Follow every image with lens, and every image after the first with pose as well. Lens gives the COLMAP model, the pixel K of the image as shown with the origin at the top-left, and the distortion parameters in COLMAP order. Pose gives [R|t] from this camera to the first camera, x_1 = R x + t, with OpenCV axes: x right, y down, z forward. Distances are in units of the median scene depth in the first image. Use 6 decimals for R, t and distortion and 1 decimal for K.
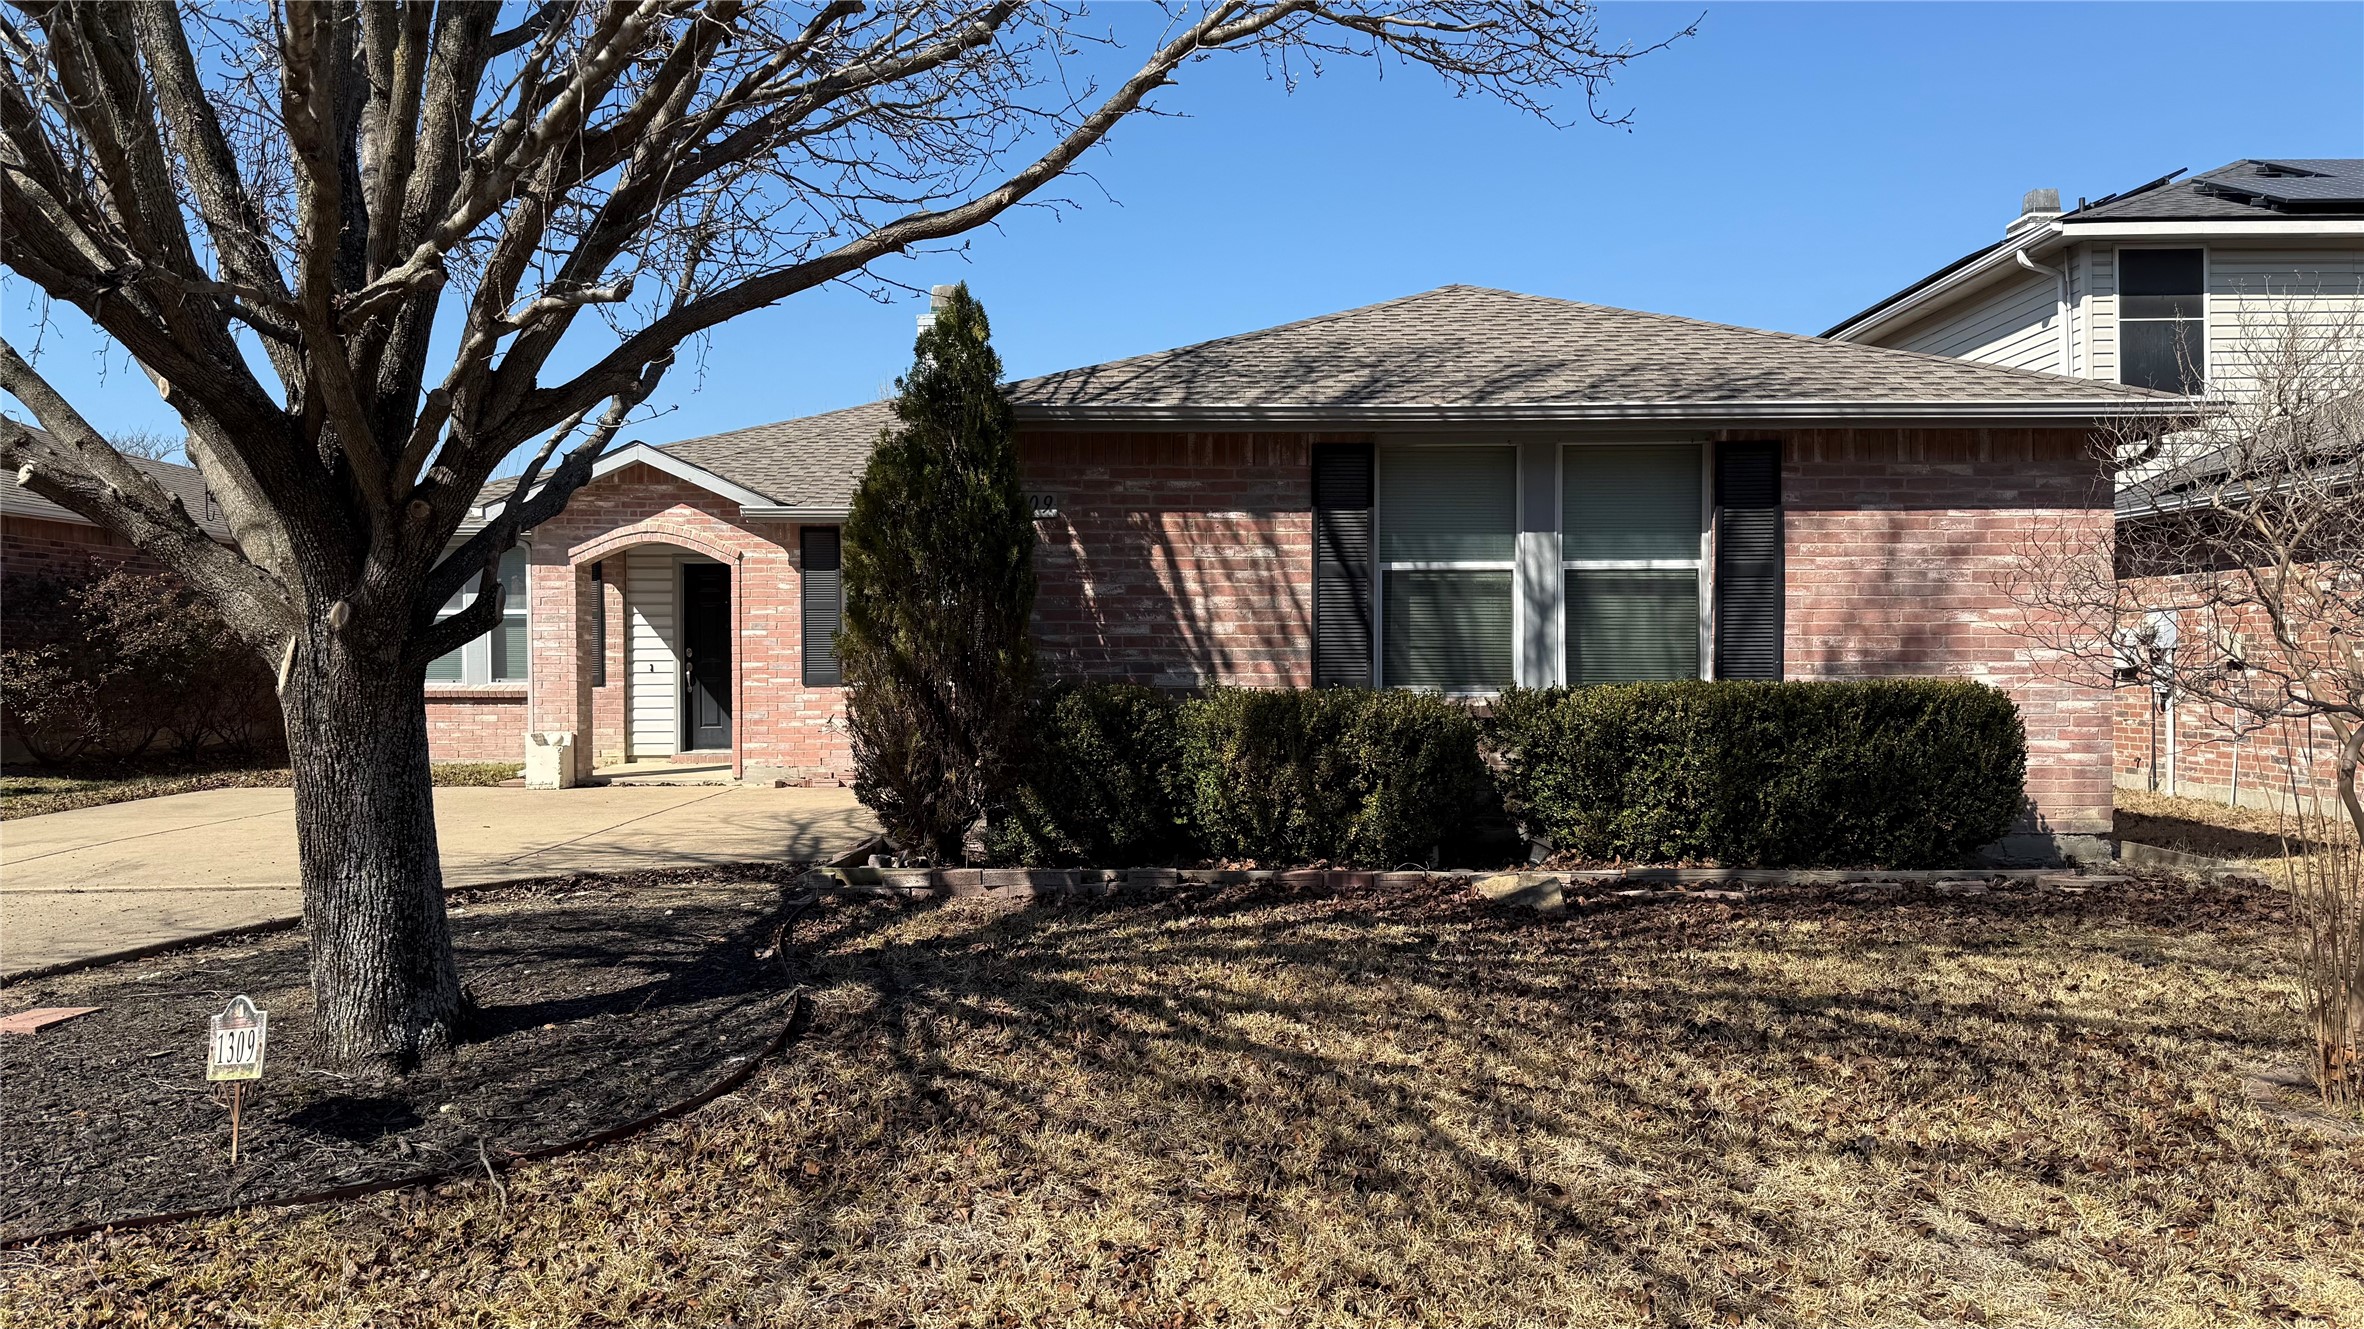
lens RADIAL K [[1643.5, 0, 1182.0], [0, 1643.5, 664.5], [0, 0, 1]] dist [0.173404, -0.231814]
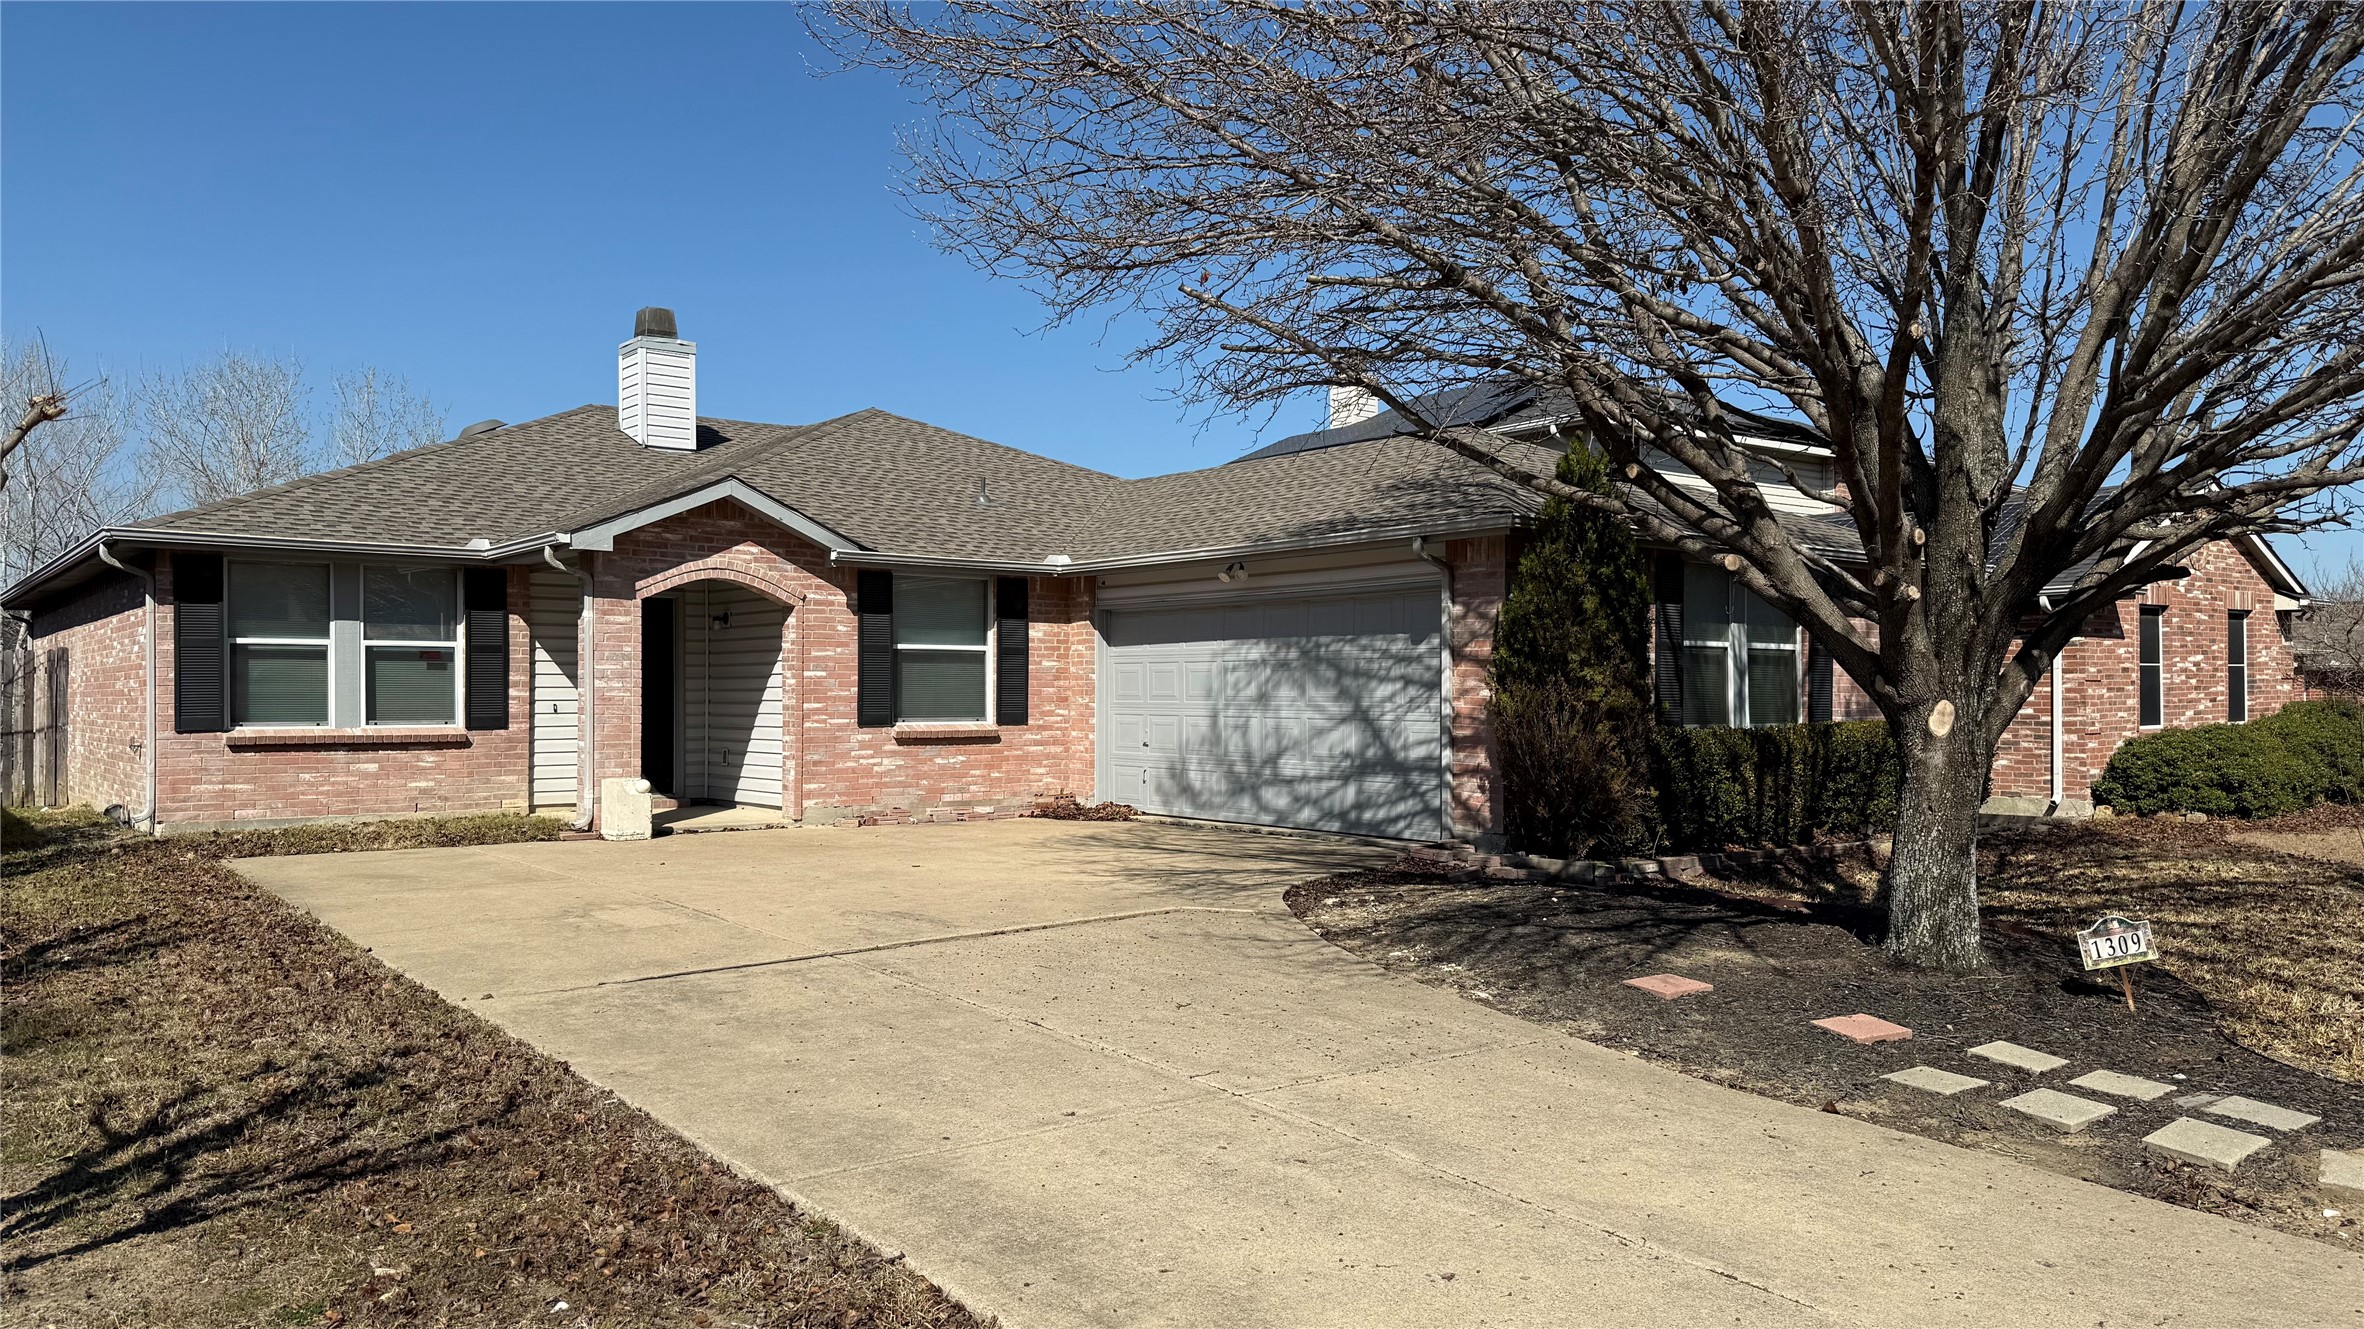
lens RADIAL K [[1643.5, 0, 1182.0], [0, 1643.5, 664.5], [0, 0, 1]] dist [0.173404, -0.231814]
pose [[0.778256, 0.017540, 0.627702, -1.142144], [-0.004401, 0.999738, -0.022480, -0.005004], [-0.627932, 0.014733, 0.778129, 0.129759]]
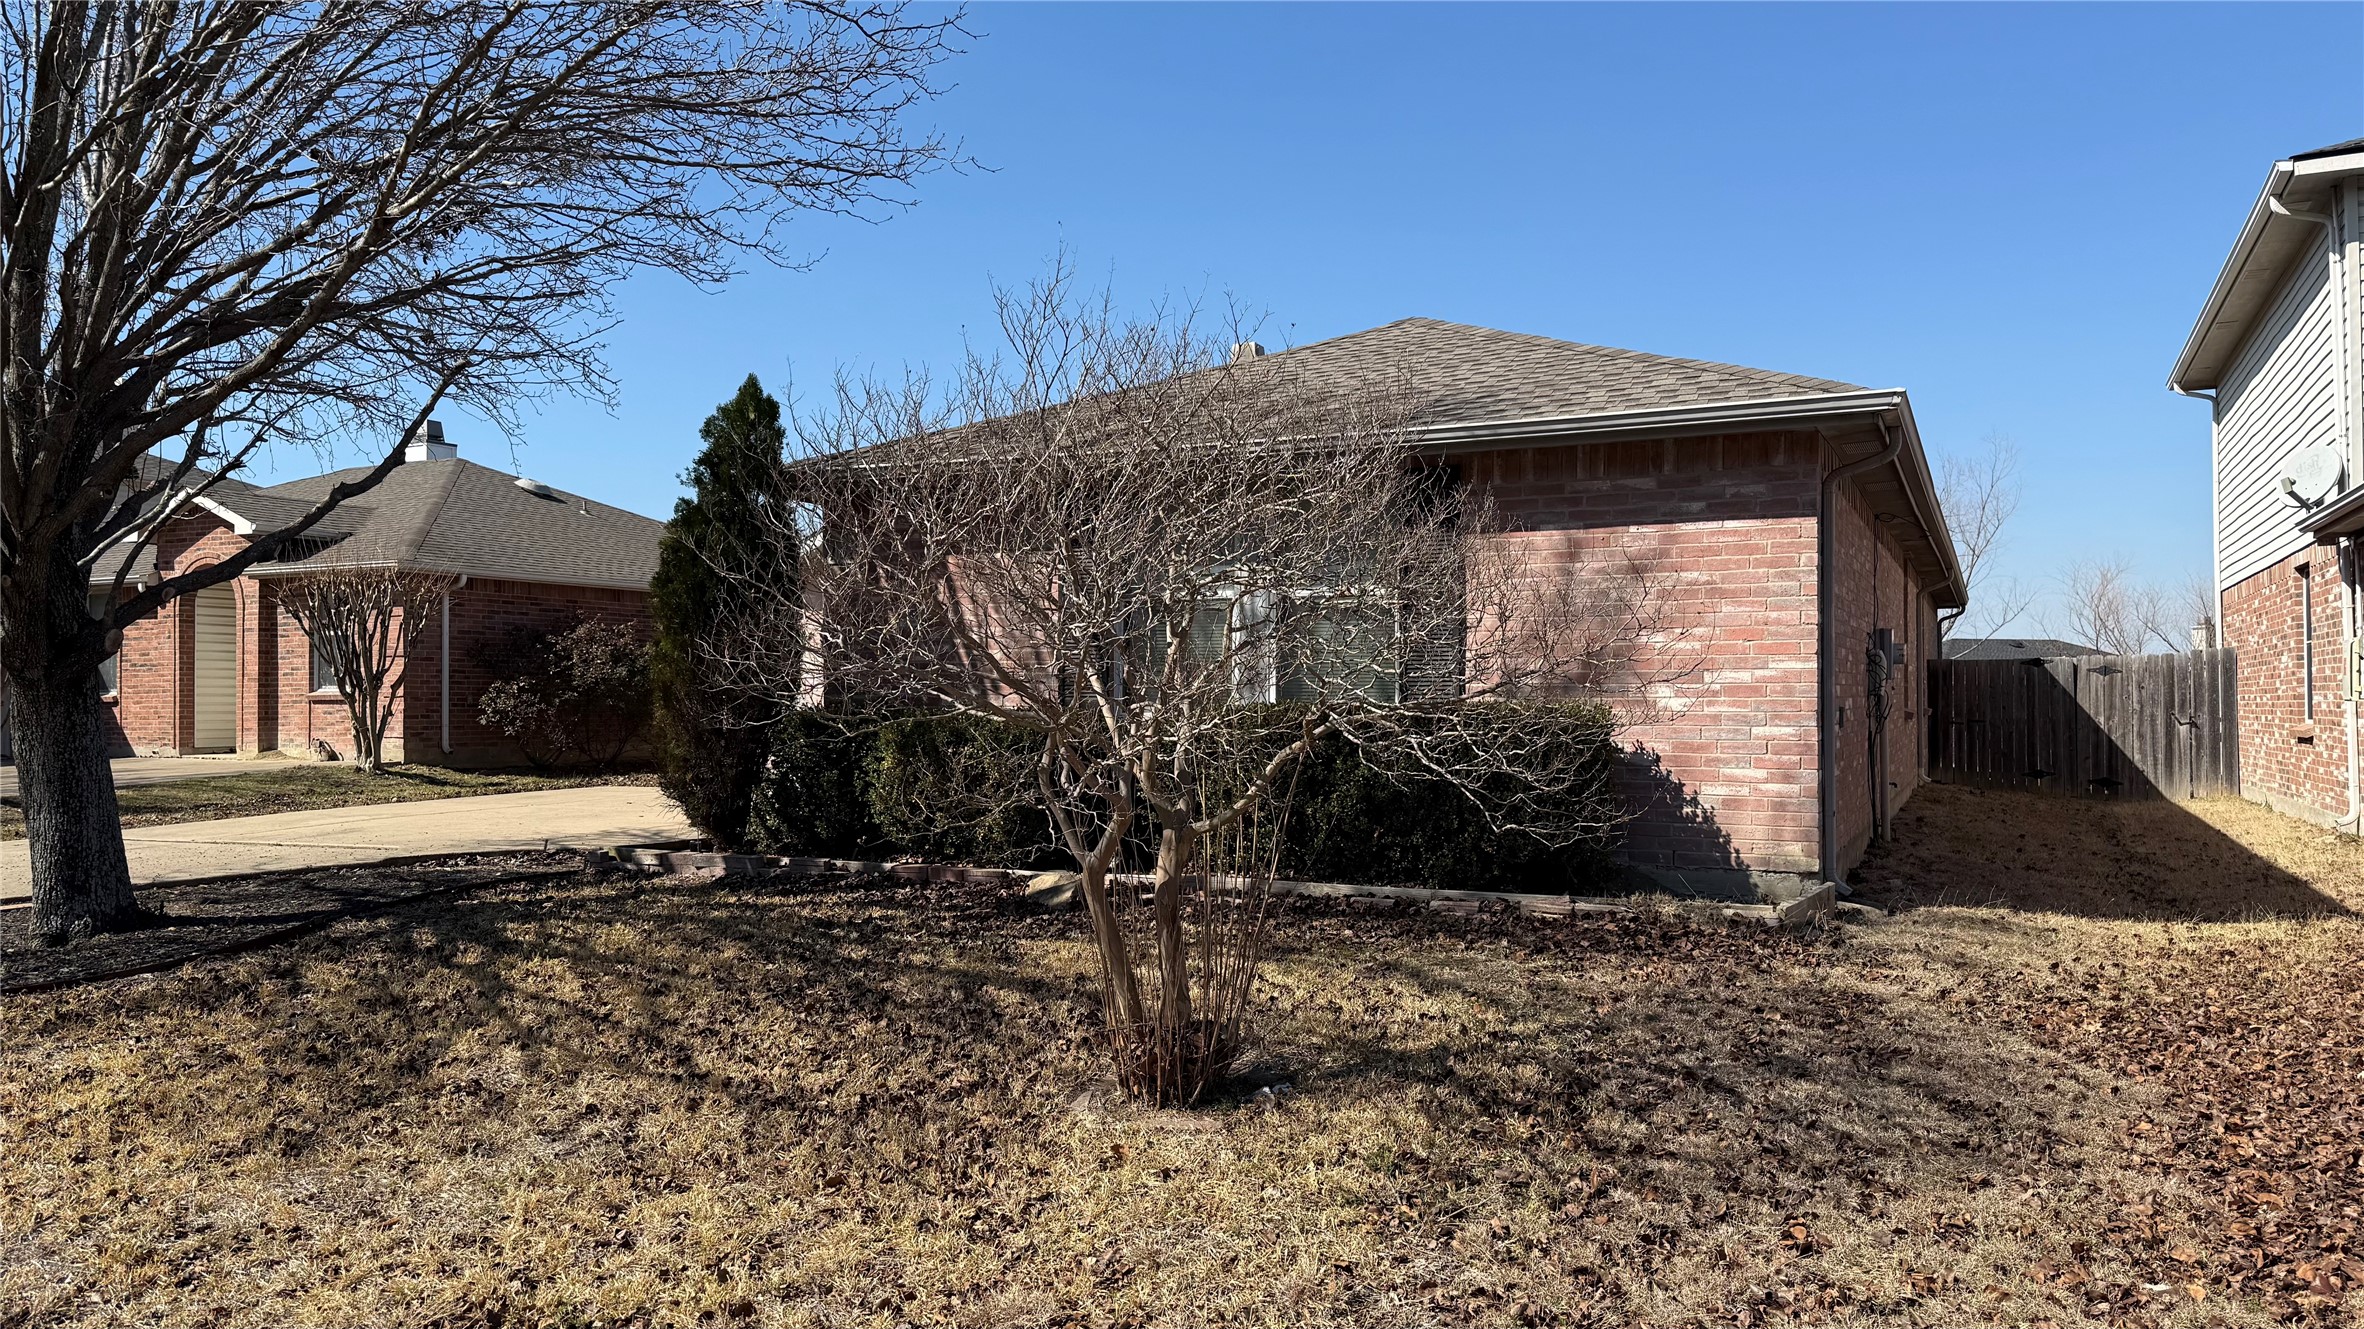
lens RADIAL K [[1643.5, 0, 1182.0], [0, 1643.5, 664.5], [0, 0, 1]] dist [0.173404, -0.231814]
pose [[0.900574, -0.005381, -0.434669, 0.631443], [-0.004698, 0.999744, -0.022111, 0.009260], [0.434677, 0.021955, 0.900319, 0.038100]]
